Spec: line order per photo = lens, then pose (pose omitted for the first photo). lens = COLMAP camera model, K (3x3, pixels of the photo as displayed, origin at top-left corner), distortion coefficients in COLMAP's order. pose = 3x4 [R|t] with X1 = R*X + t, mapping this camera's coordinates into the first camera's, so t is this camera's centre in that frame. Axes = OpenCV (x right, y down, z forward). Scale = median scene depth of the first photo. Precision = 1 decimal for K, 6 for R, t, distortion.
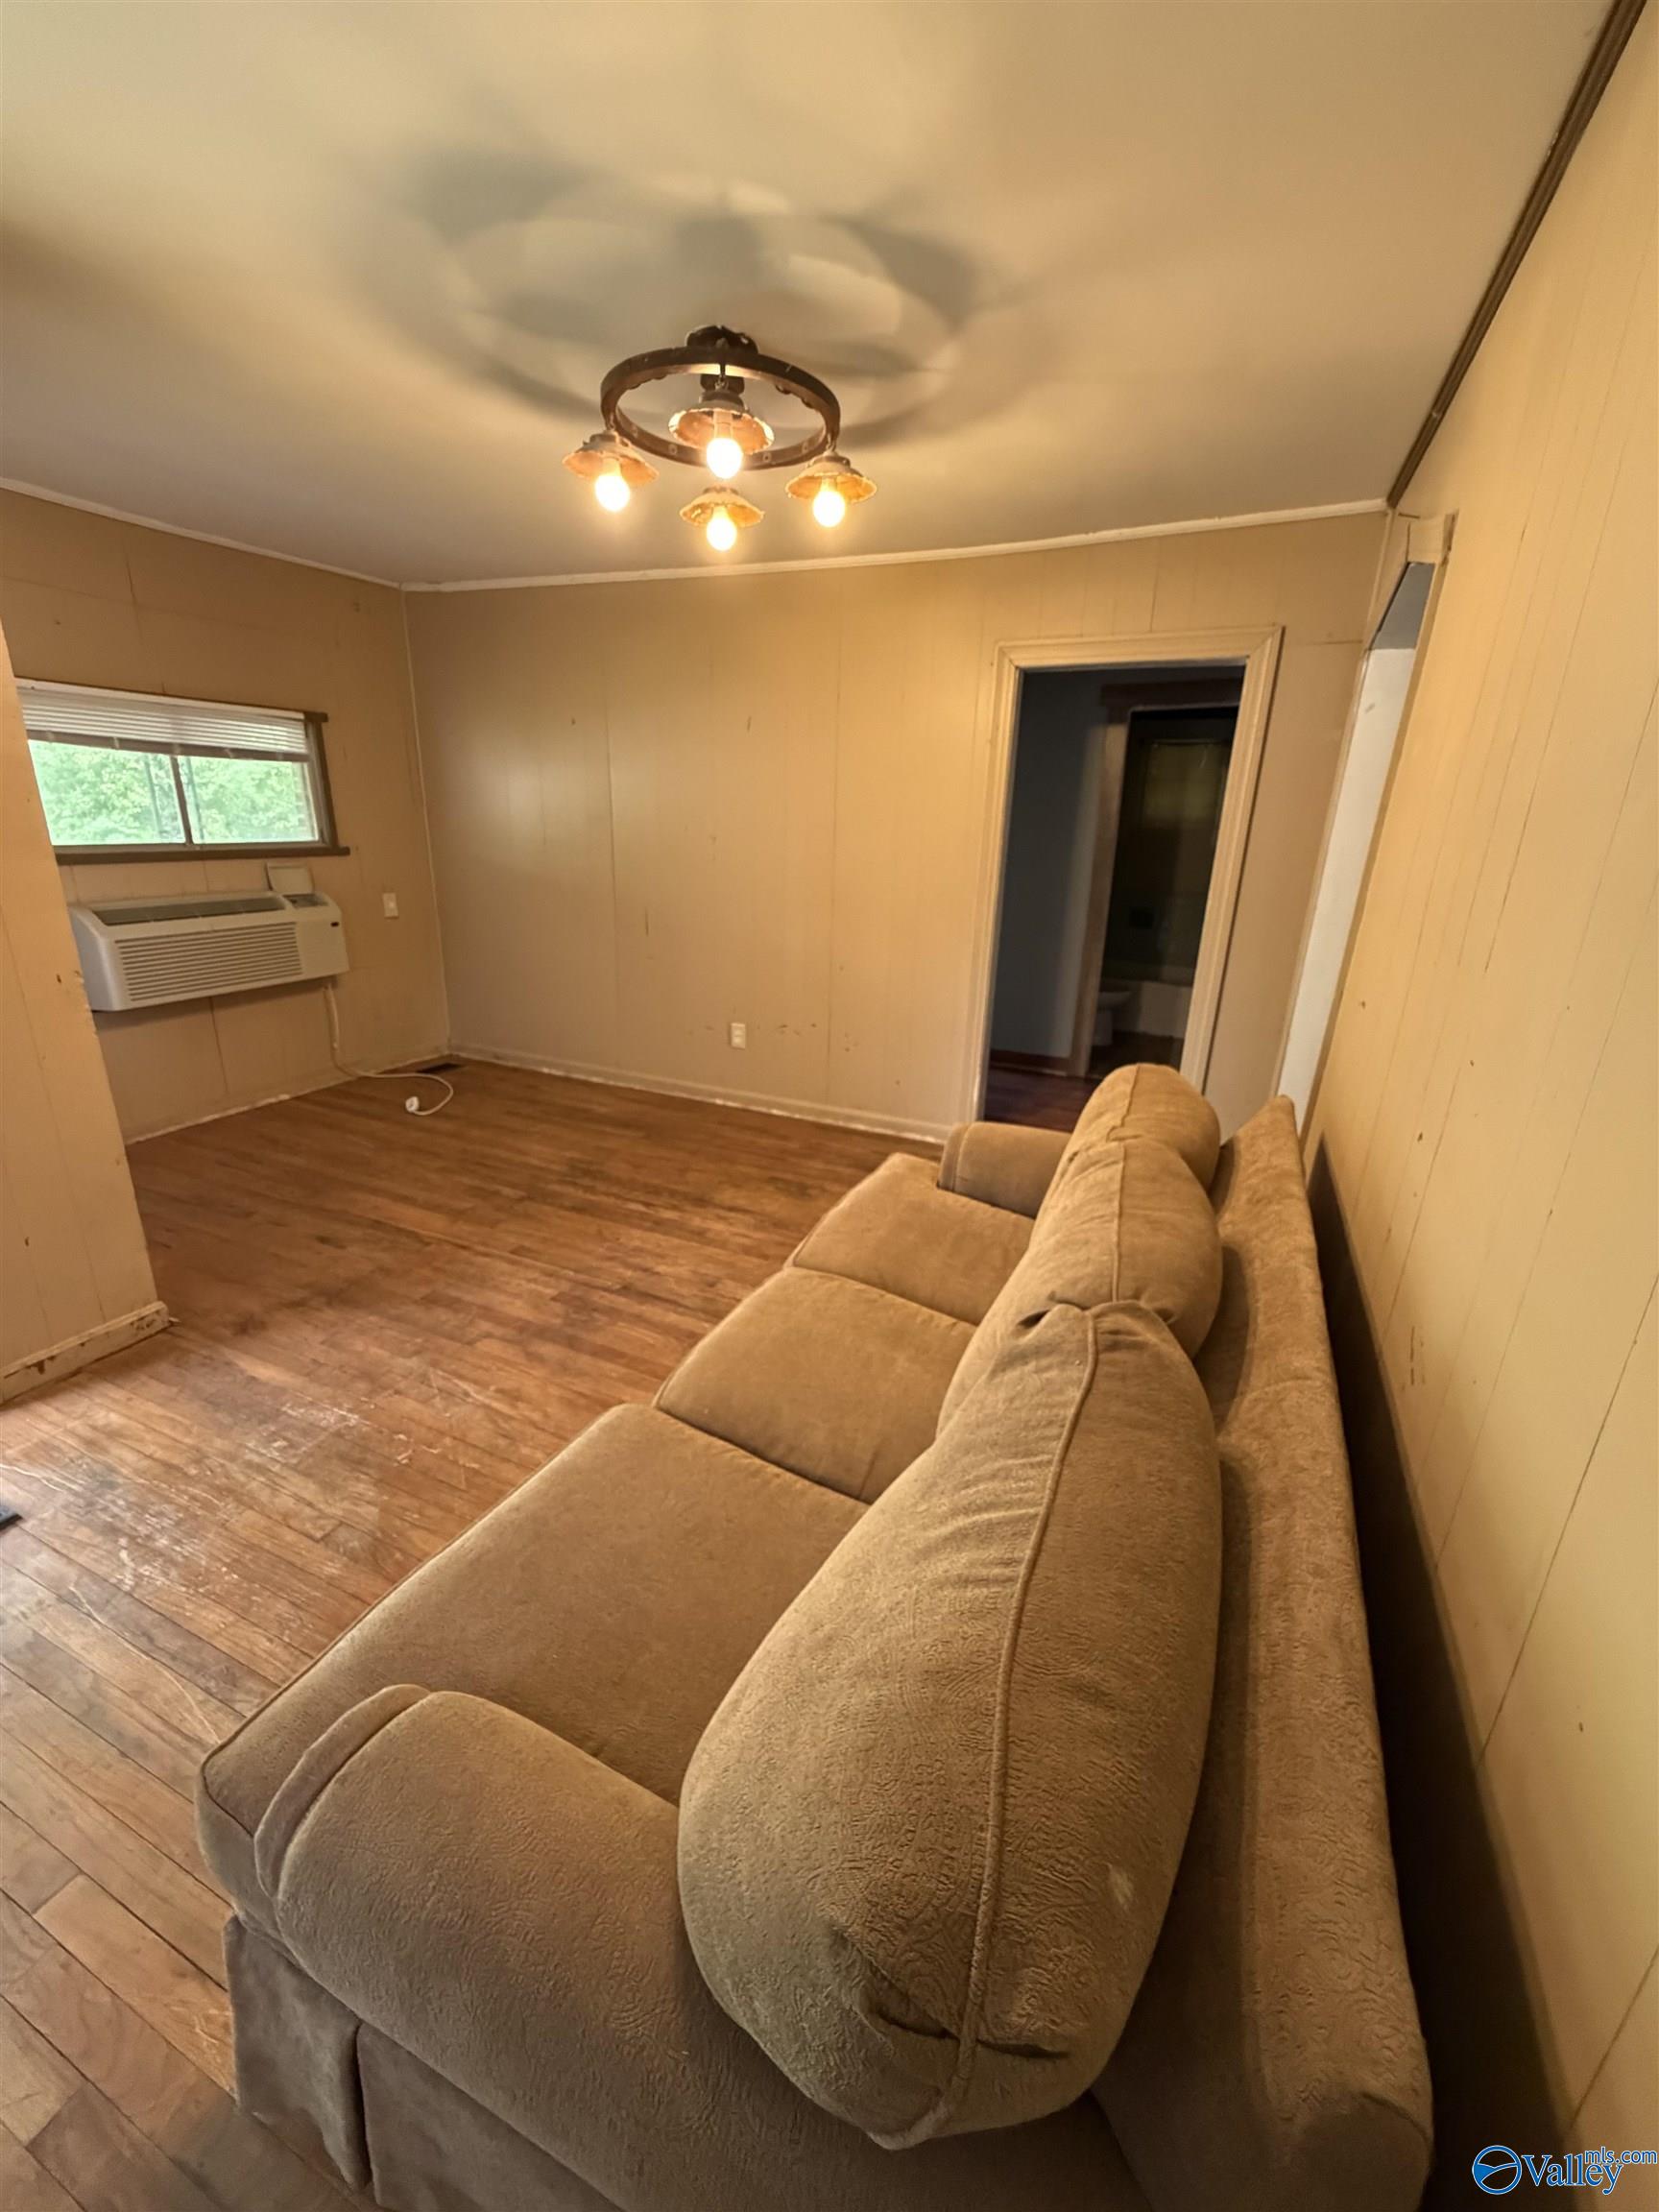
lens RADIAL K [[885.0, 0, 852.3], [0, 885.0, 1107.6], [0, 0, 1]] dist [0.001669, 0.000504]
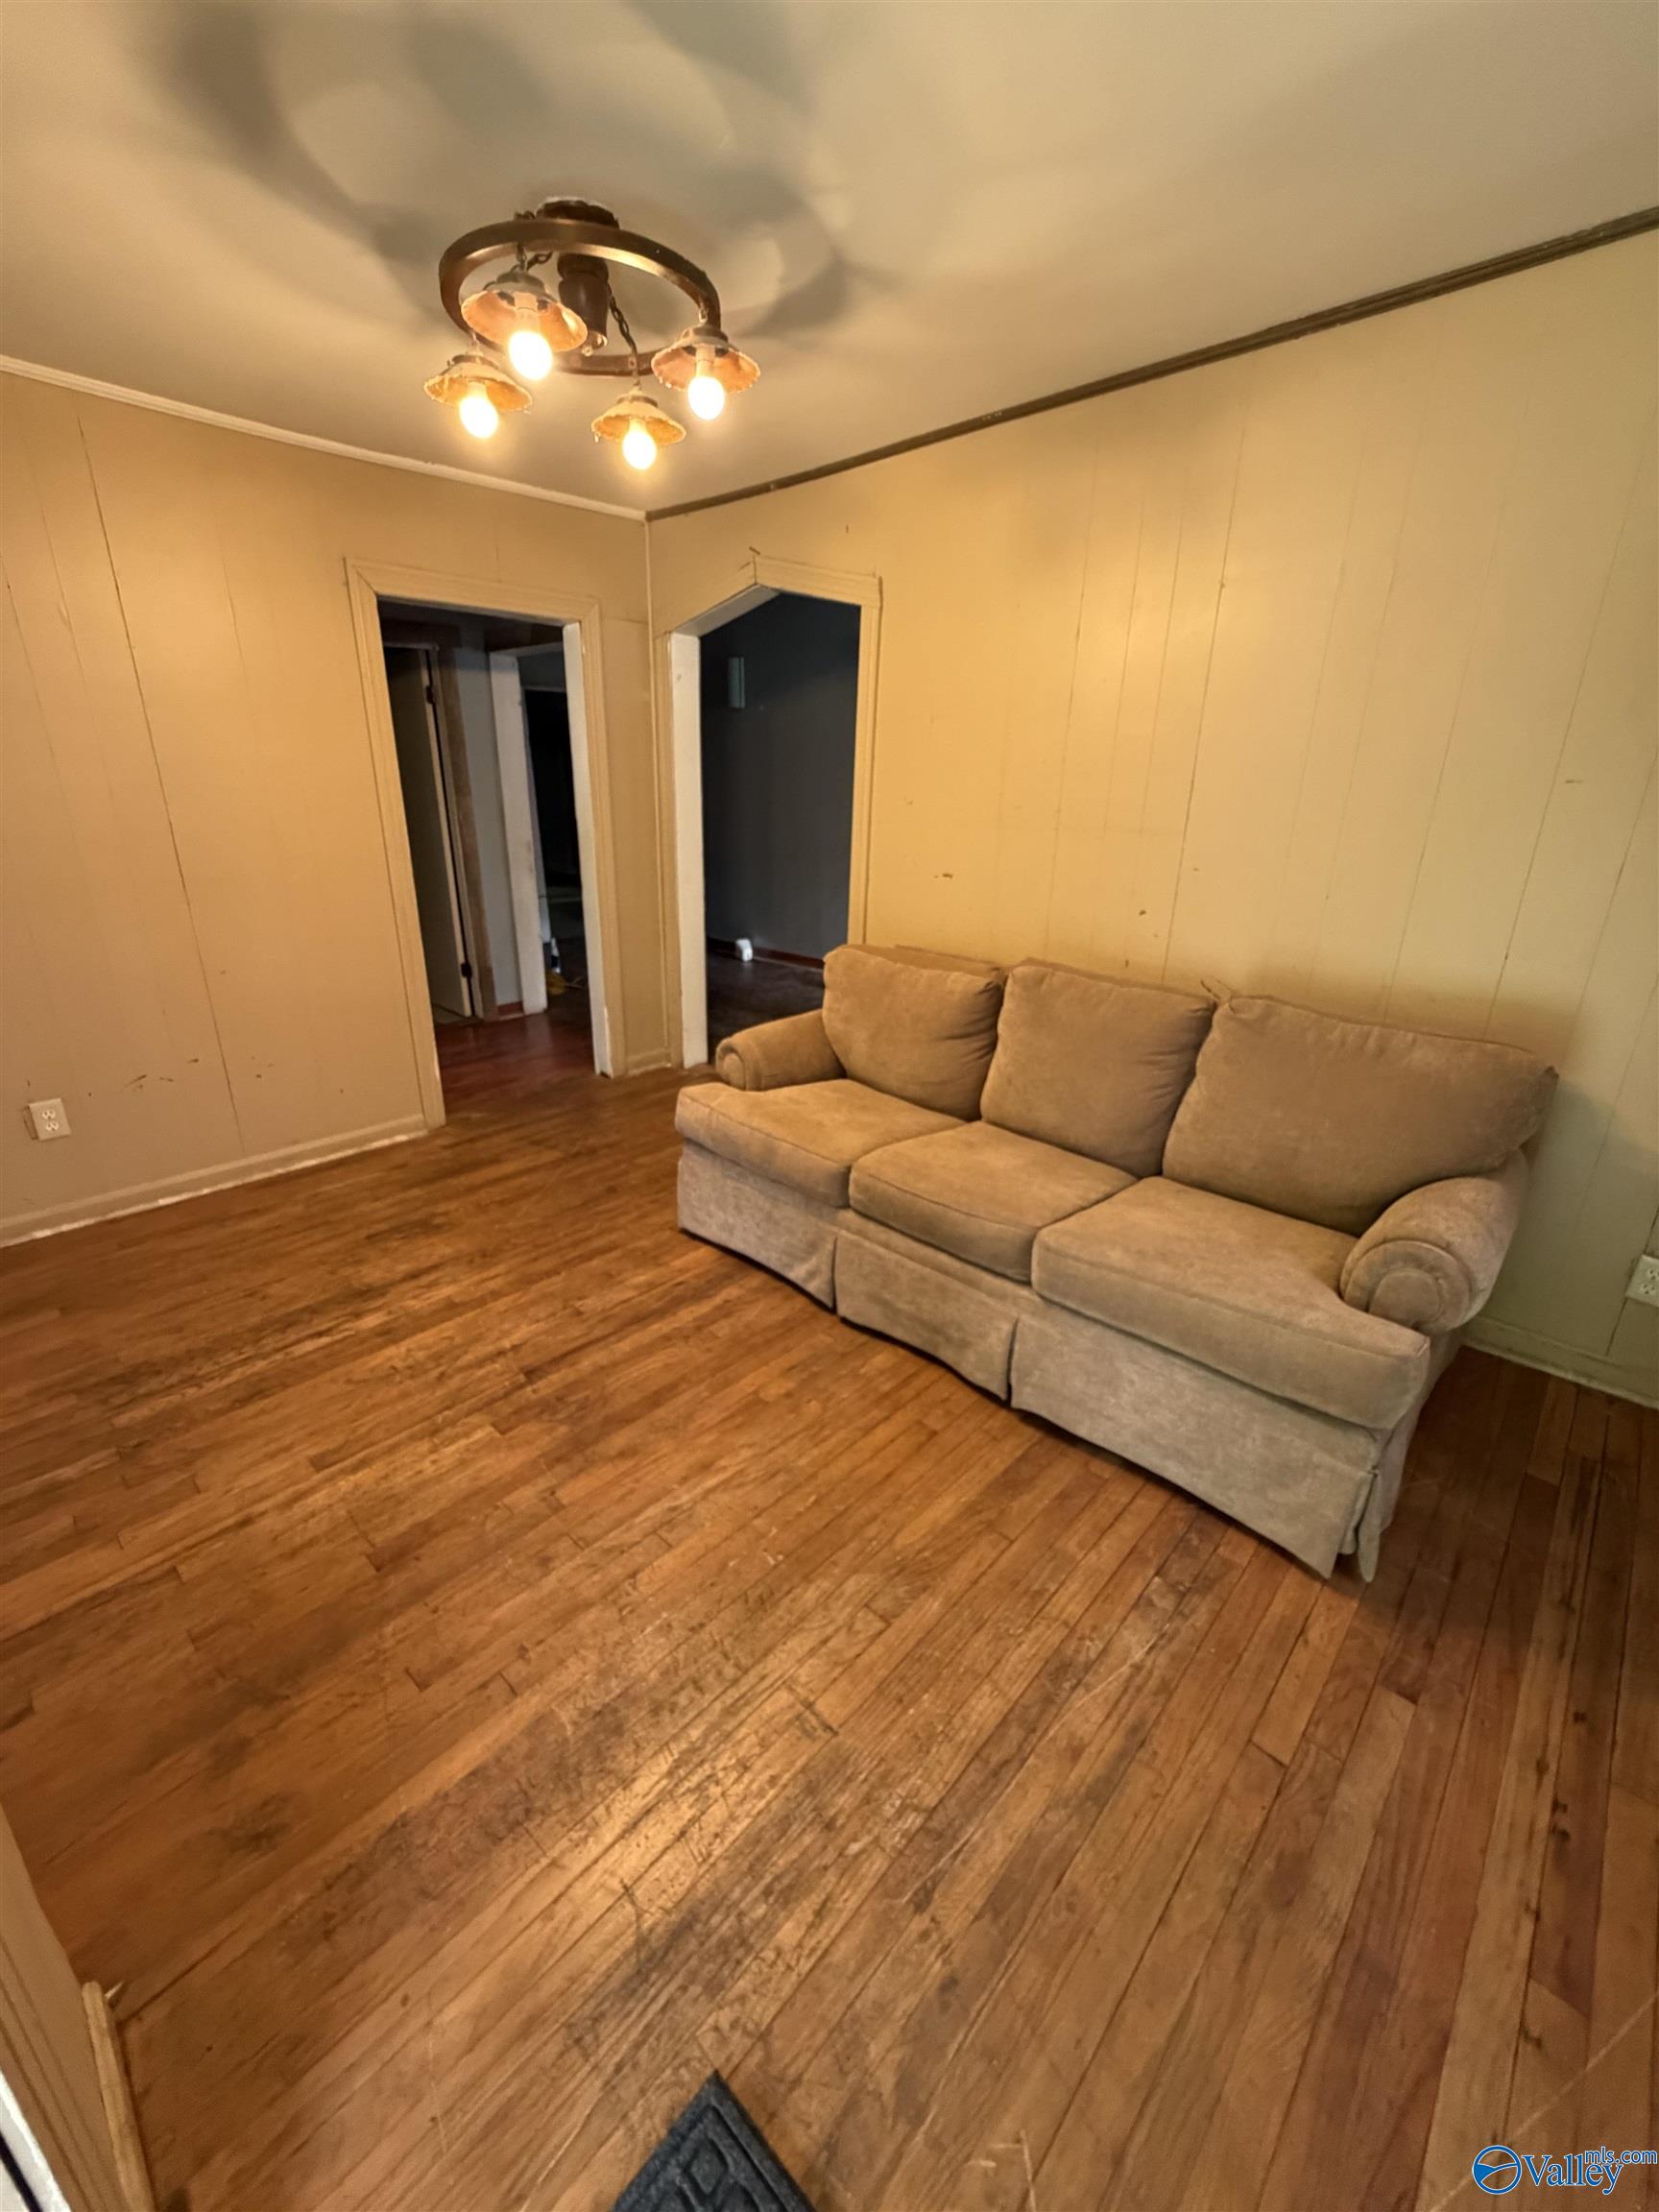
lens RADIAL K [[883.4, 0, 830.4], [0, 883.4, 1099.0], [0, 0, 1]] dist [0.000814, 0.000412]
pose [[0.324374, -0.343417, 0.881389, -0.751423], [0.292667, 0.922487, 0.251721, -0.136146], [-0.899515, 0.176302, 0.399737, 0.383178]]
